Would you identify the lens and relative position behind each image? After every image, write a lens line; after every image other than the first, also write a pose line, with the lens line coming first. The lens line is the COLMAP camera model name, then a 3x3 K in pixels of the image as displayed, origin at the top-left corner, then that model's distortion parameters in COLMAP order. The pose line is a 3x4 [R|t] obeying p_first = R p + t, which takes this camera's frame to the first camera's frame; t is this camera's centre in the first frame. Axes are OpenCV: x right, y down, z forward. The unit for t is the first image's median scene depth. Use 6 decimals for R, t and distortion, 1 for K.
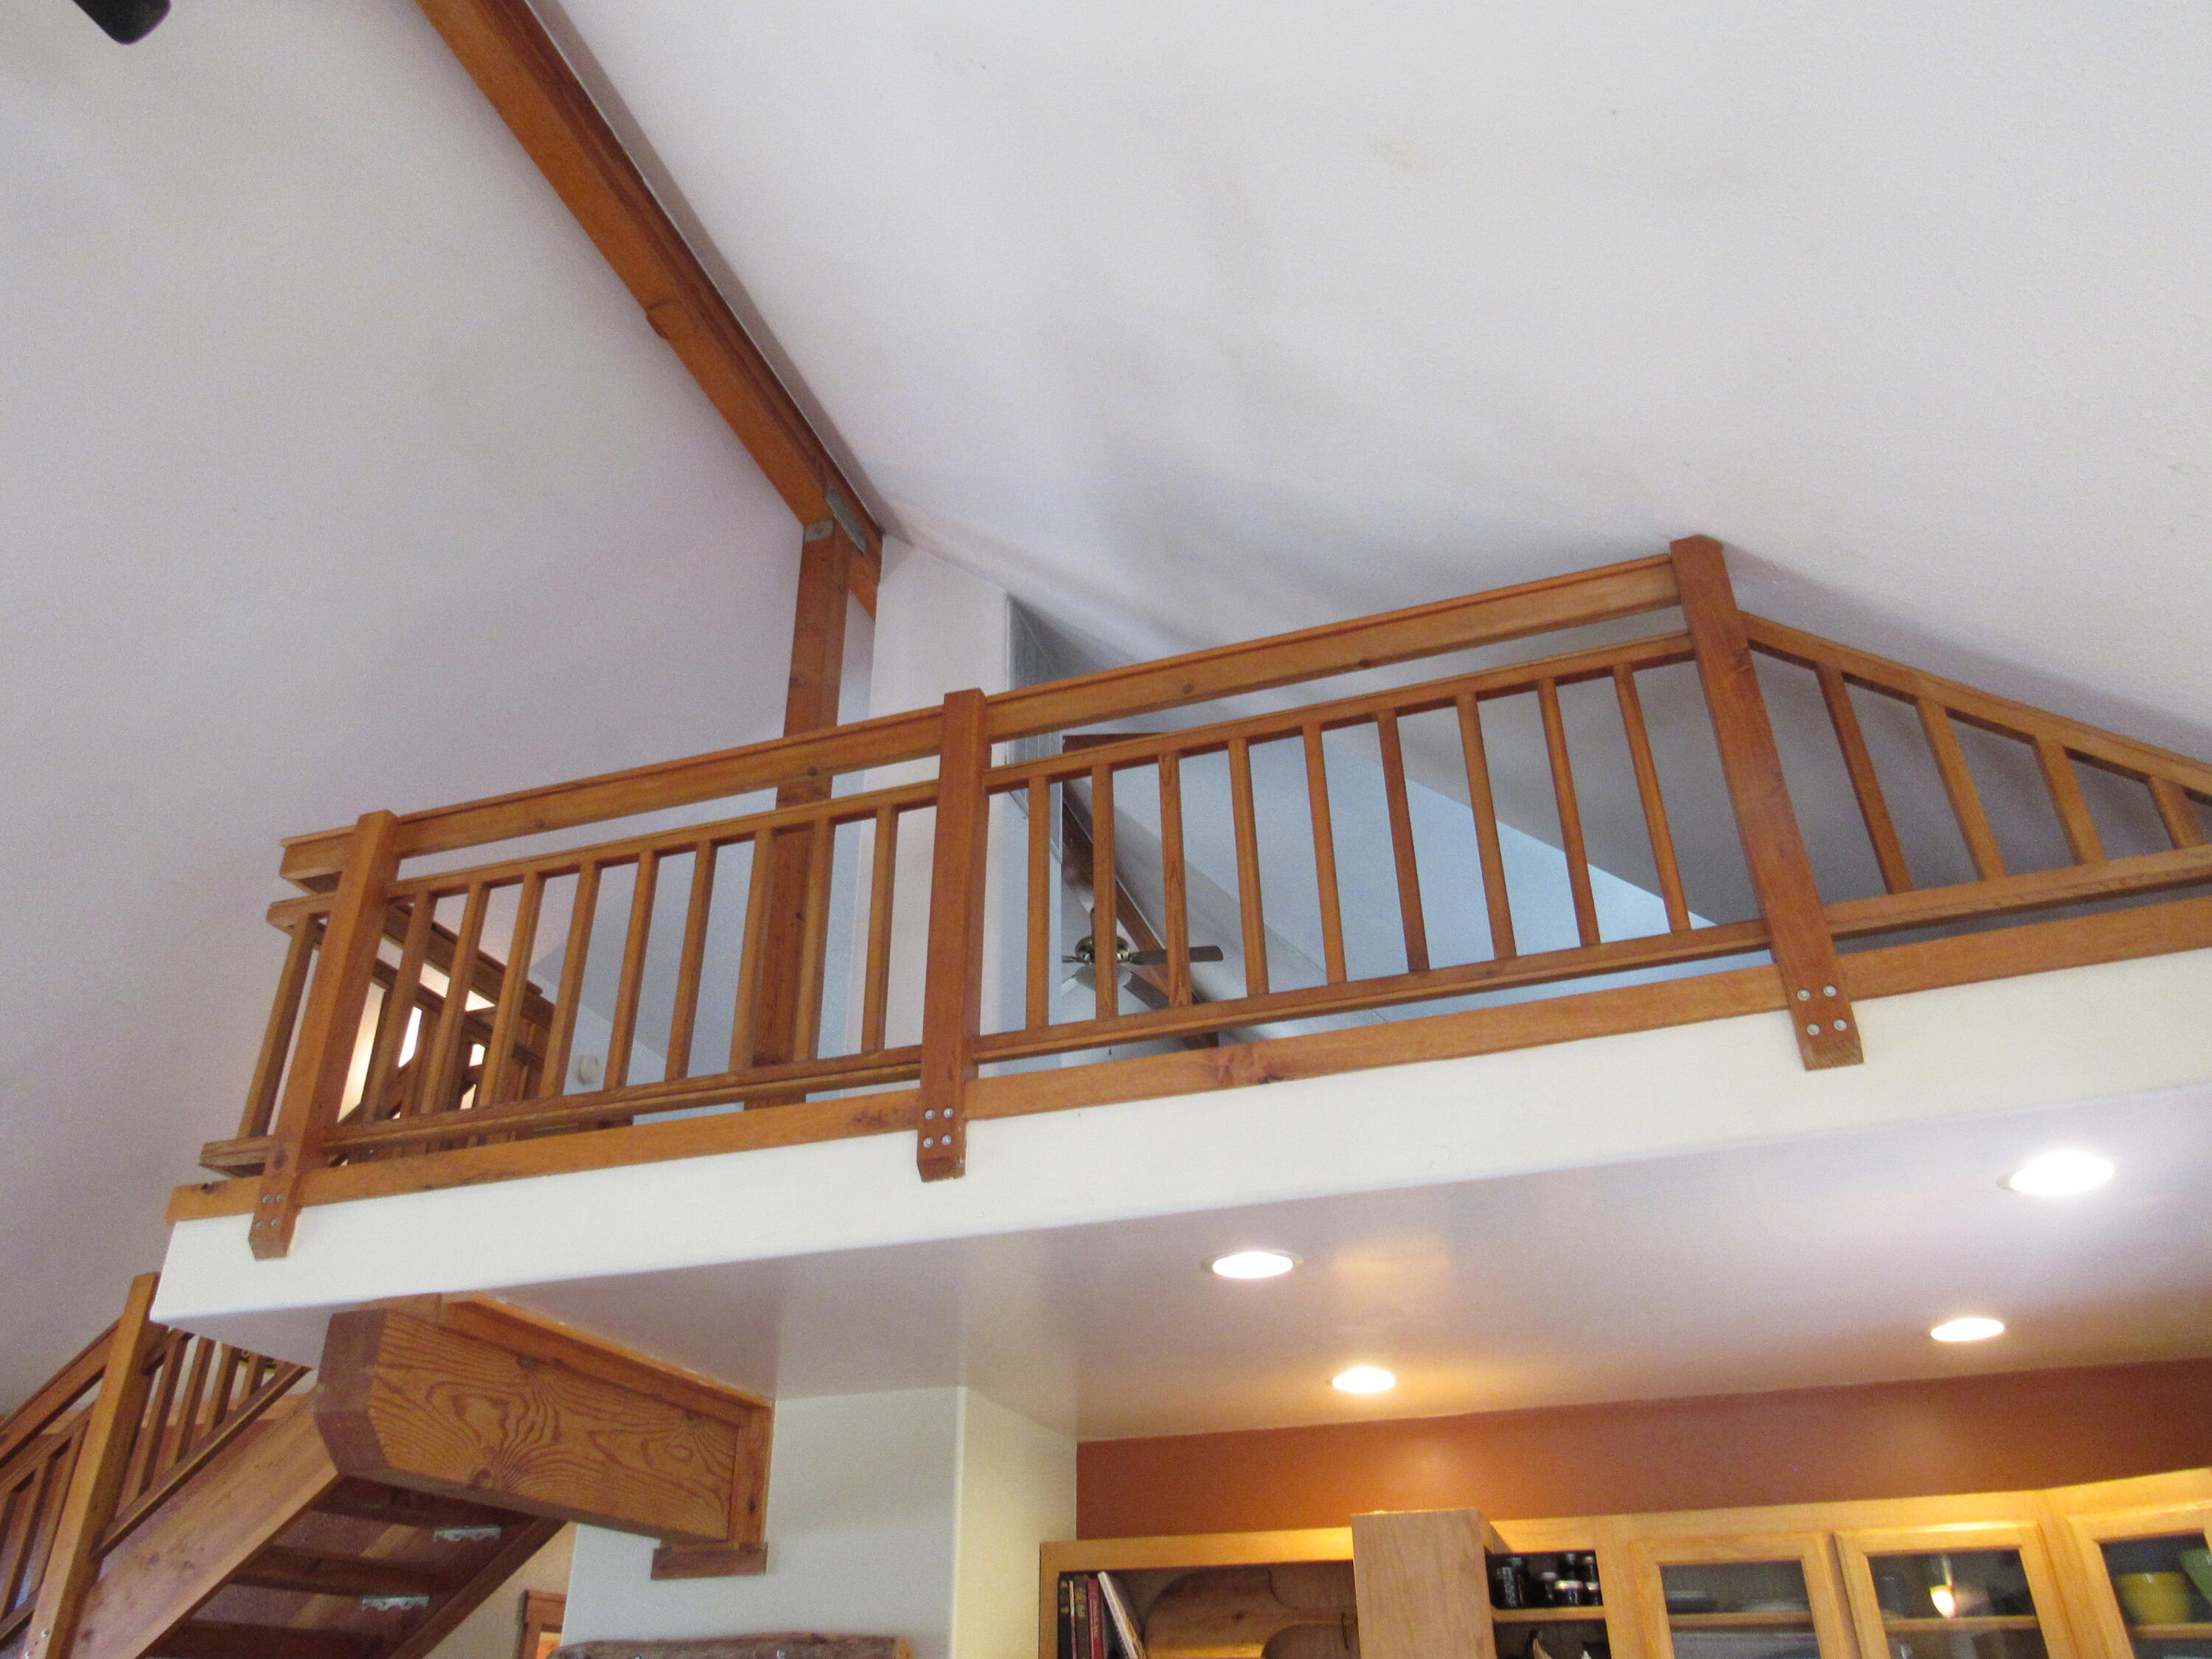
lens RADIAL K [[1580.8, 0, 1107.2], [0, 1580.8, 830.9], [0, 0, 1]] dist [-0.032545, 0.023360]
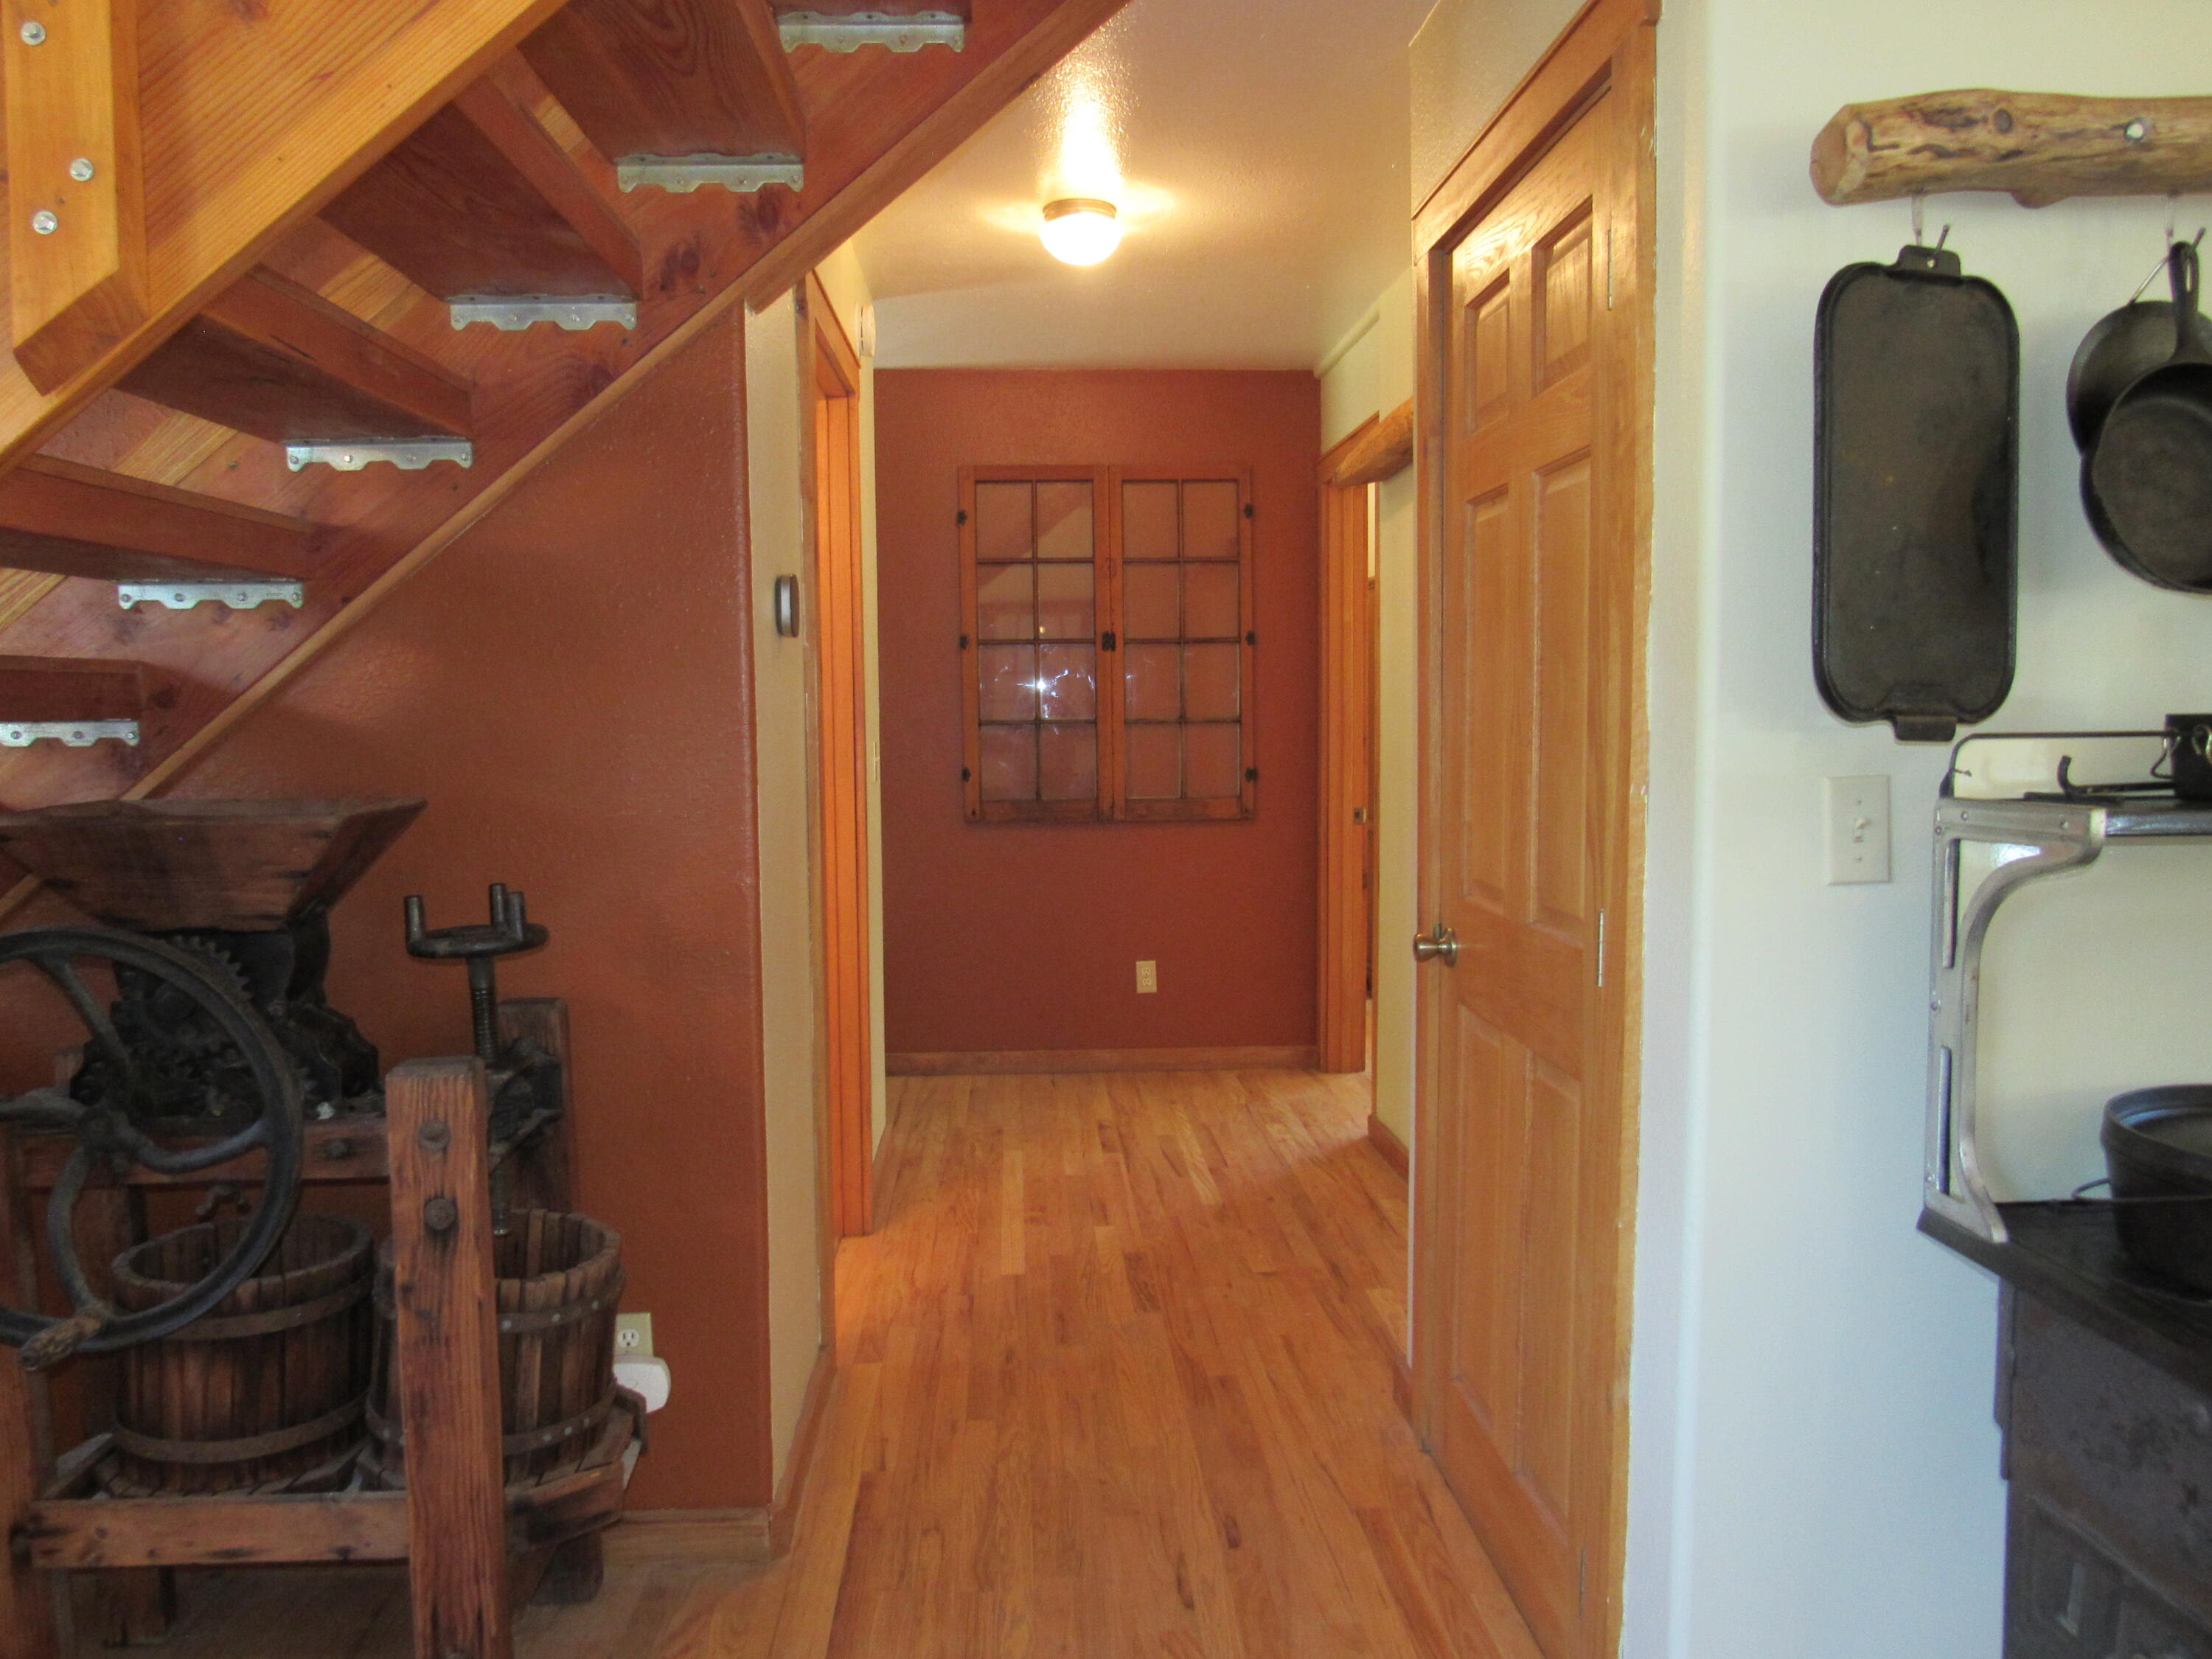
lens RADIAL K [[1581.1, 0, 1099.4], [0, 1581.1, 822.4], [0, 0, 1]] dist [-0.025103, -0.009567]
pose [[0.935407, -0.027062, 0.352535, -0.698668], [-0.176160, 0.828830, 0.531044, 0.530109], [-0.306563, -0.558845, 0.770527, 0.715602]]
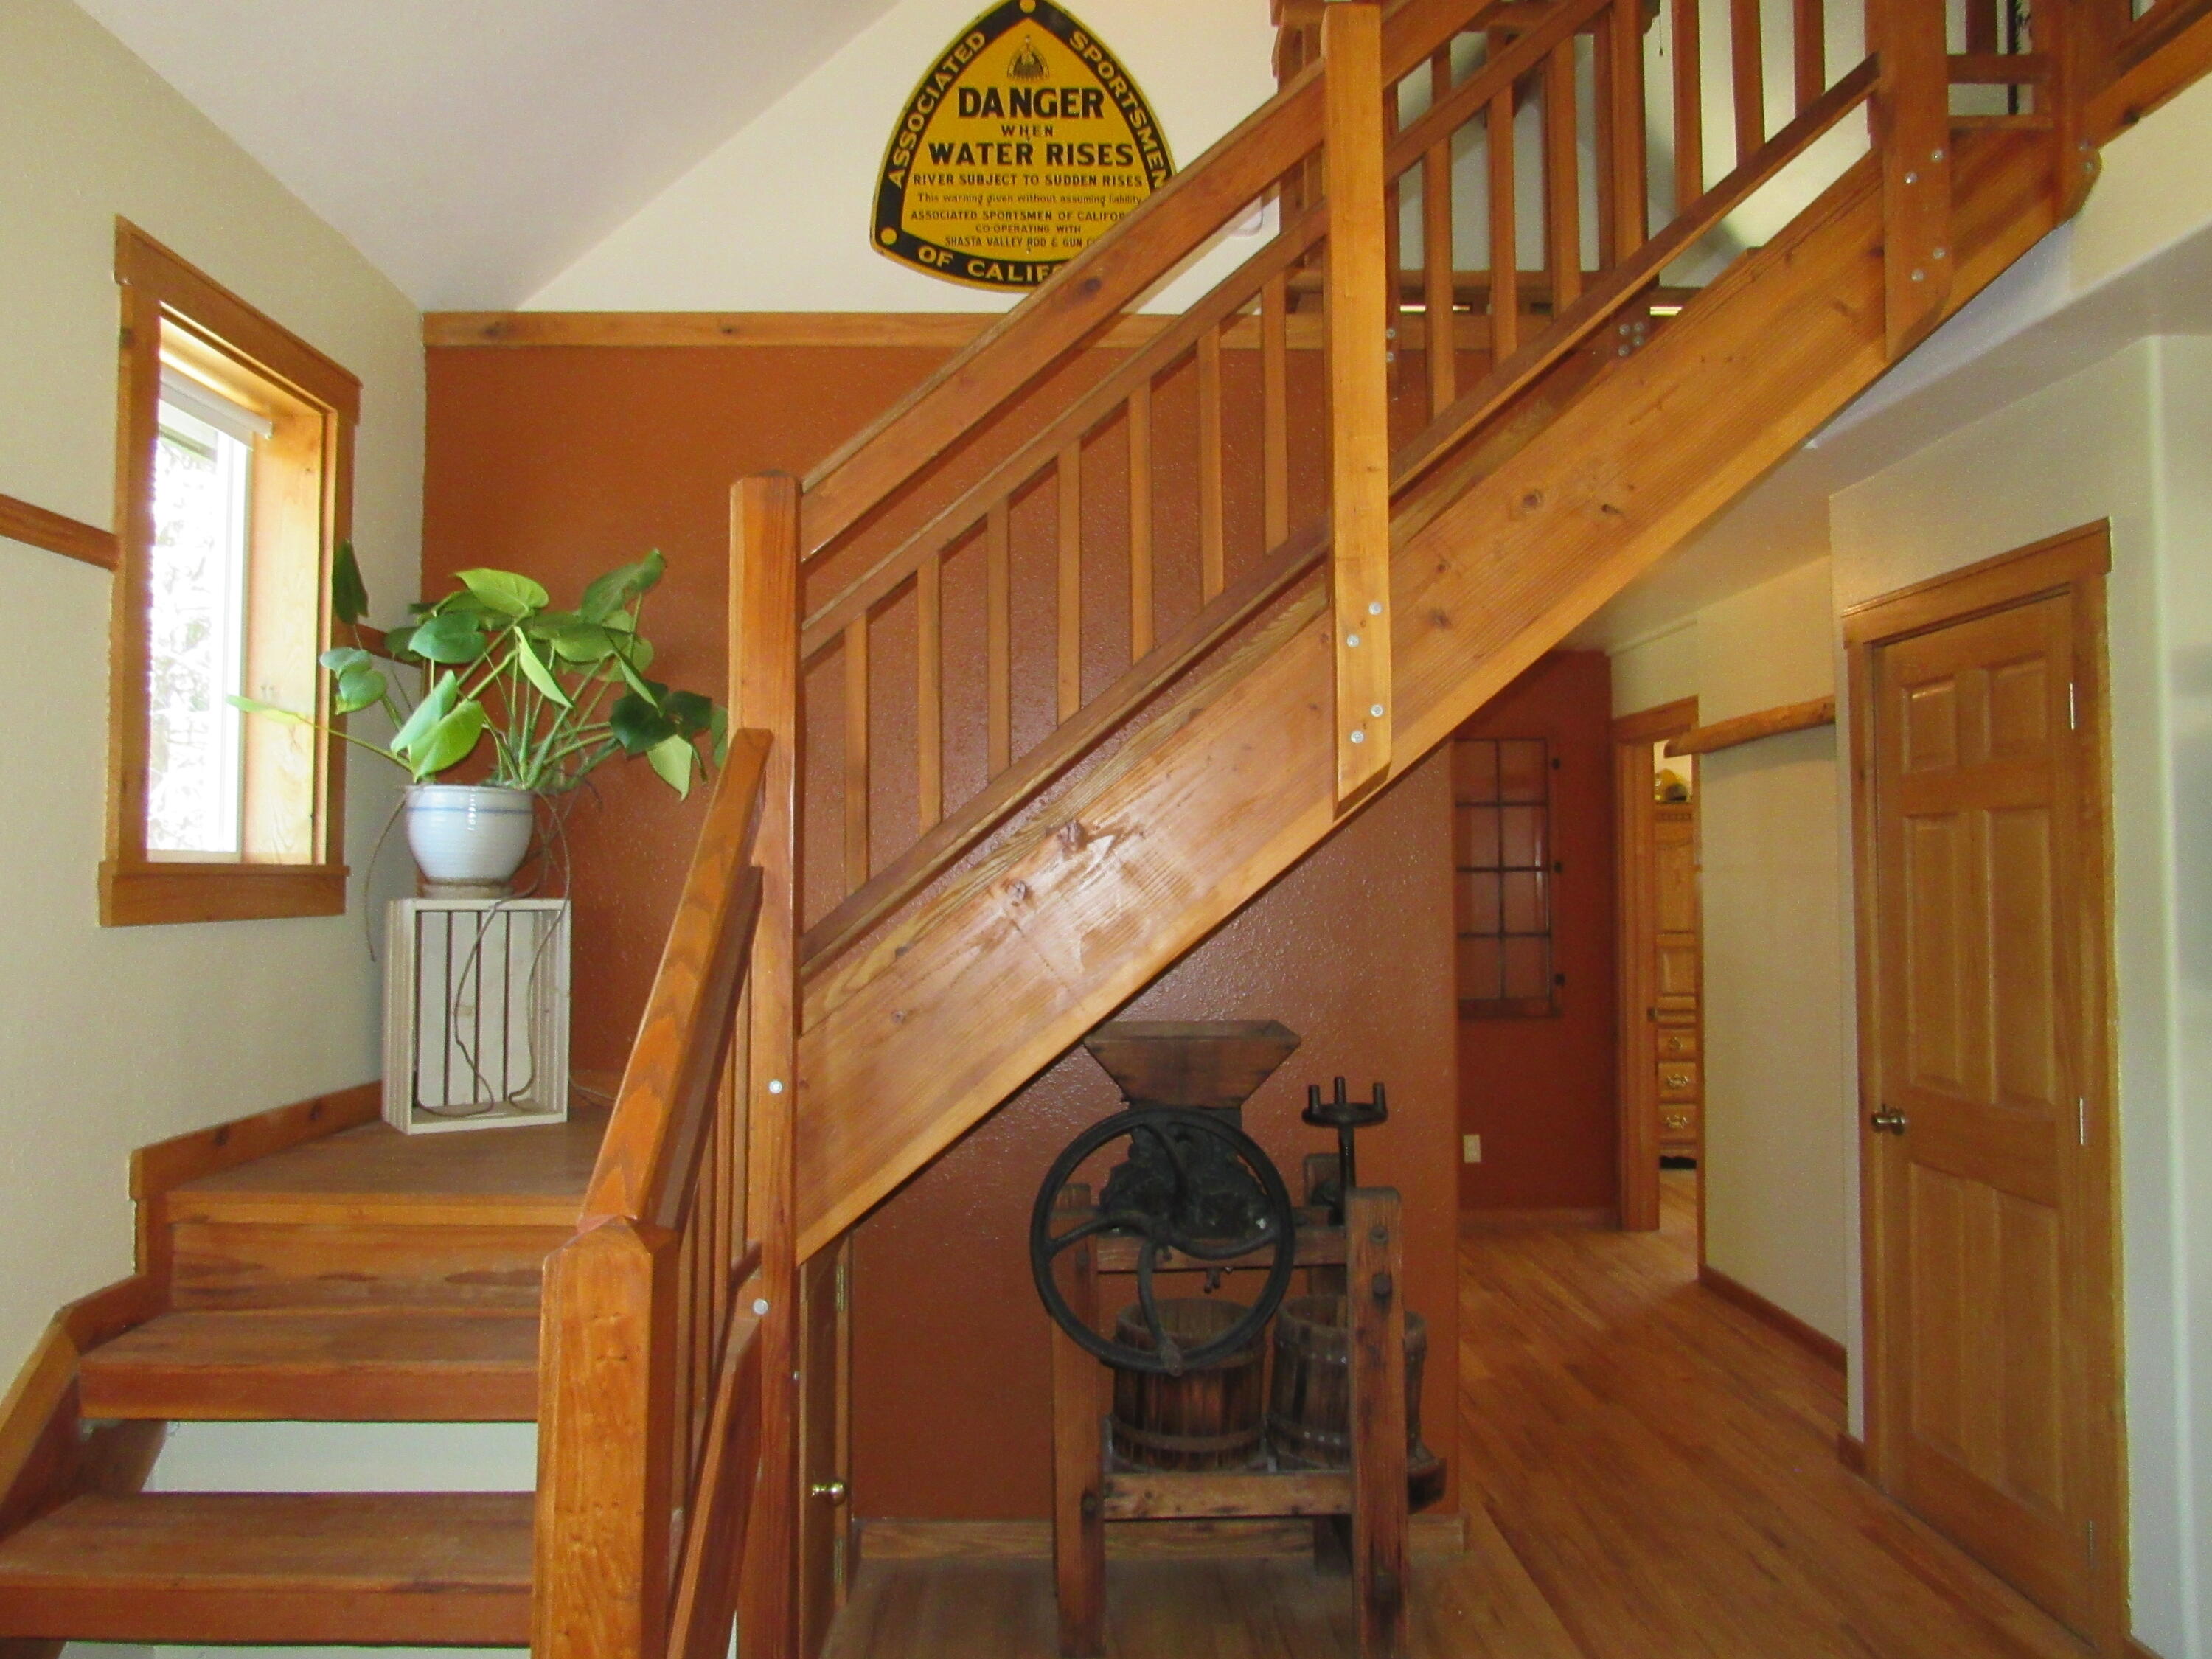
lens RADIAL K [[1580.8, 0, 1107.2], [0, 1580.8, 830.9], [0, 0, 1]] dist [-0.032545, 0.023360]
pose [[0.945342, 0.011553, 0.325875, -1.112707], [-0.164181, 0.880317, 0.445068, 0.395465], [-0.281731, -0.474244, 0.834098, 0.572619]]
